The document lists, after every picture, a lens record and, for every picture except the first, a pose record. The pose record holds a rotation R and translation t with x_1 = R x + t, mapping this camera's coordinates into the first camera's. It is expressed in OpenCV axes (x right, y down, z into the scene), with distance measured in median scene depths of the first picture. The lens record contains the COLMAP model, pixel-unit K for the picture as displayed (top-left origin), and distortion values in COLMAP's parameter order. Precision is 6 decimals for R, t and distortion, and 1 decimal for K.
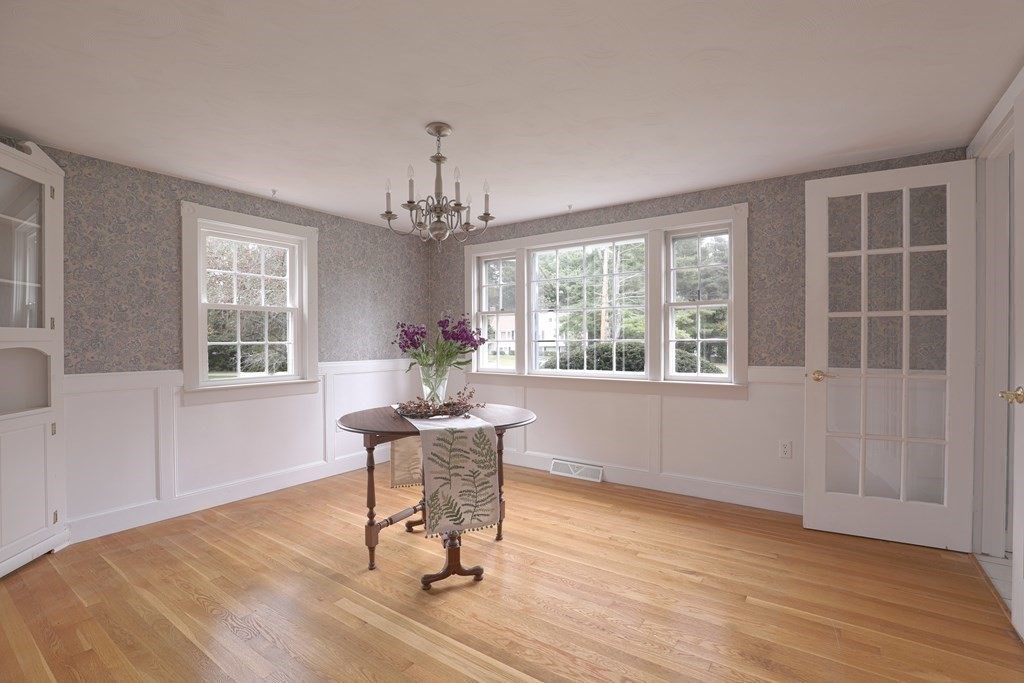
lens RADIAL K [[467.6, 0, 515.9], [0, 467.6, 343.3], [0, 0, 1]] dist [-0.029647, 0.000440]
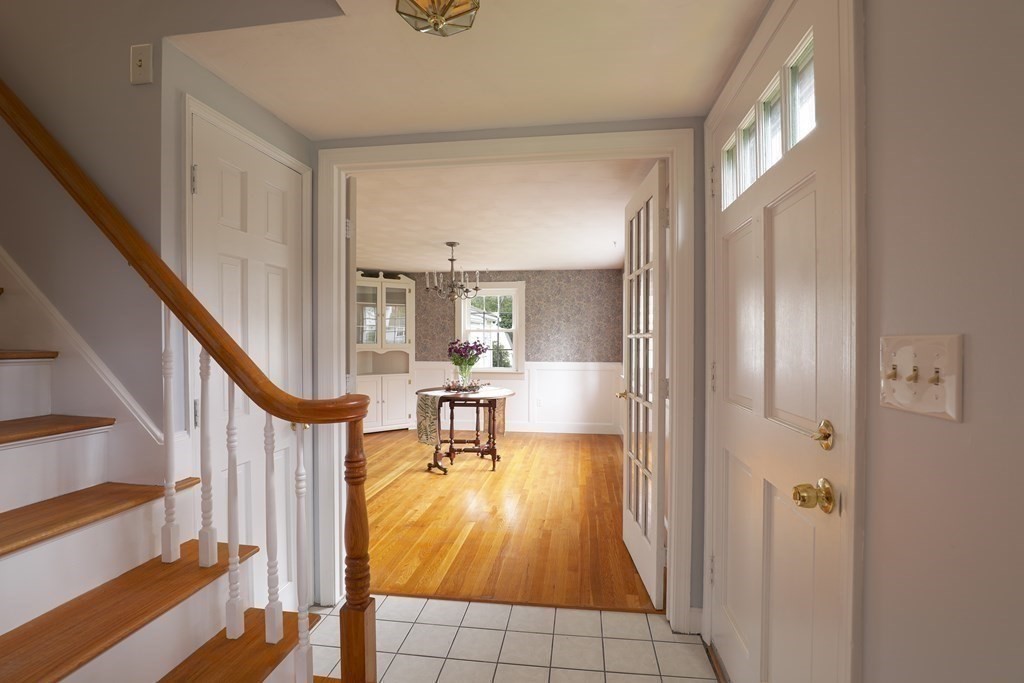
lens RADIAL K [[467.6, 0, 515.9], [0, 467.6, 343.3], [0, 0, 1]] dist [-0.029647, 0.000440]
pose [[0.450019, 0.011049, -0.892951, 1.570404], [-0.008574, 0.999931, 0.008052, -0.056314], [0.892978, 0.004032, 0.450082, 0.326631]]
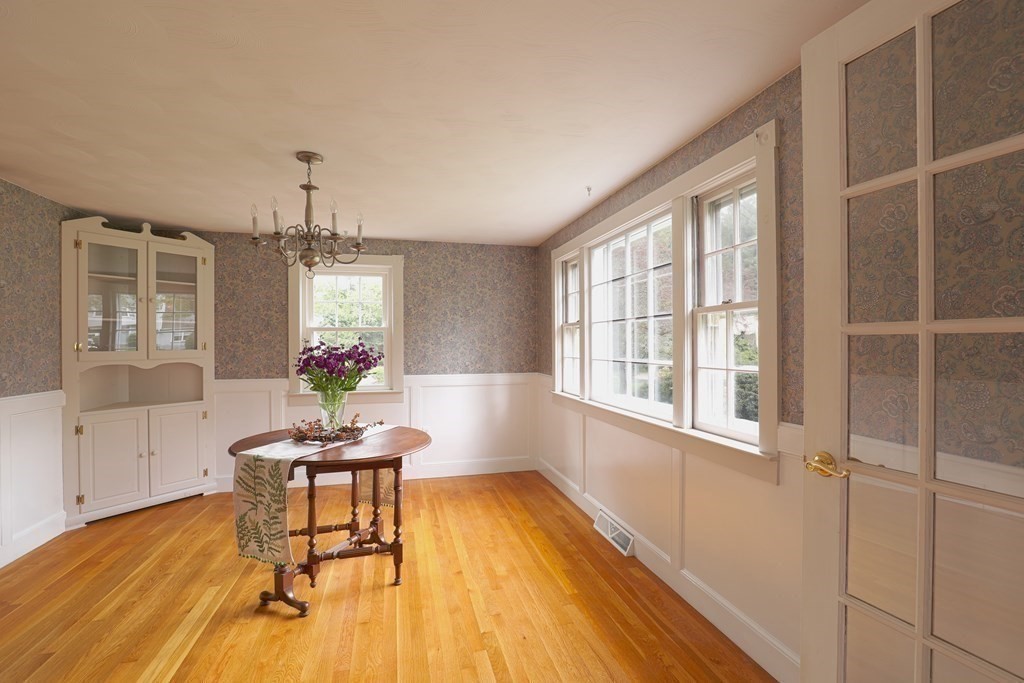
lens RADIAL K [[467.6, 0, 515.9], [0, 467.6, 343.3], [0, 0, 1]] dist [-0.029647, 0.000440]
pose [[0.756253, -0.000181, -0.654279, 0.765872], [-0.001975, 0.999995, -0.002559, -0.049864], [0.654277, 0.003227, 0.756249, 0.488658]]
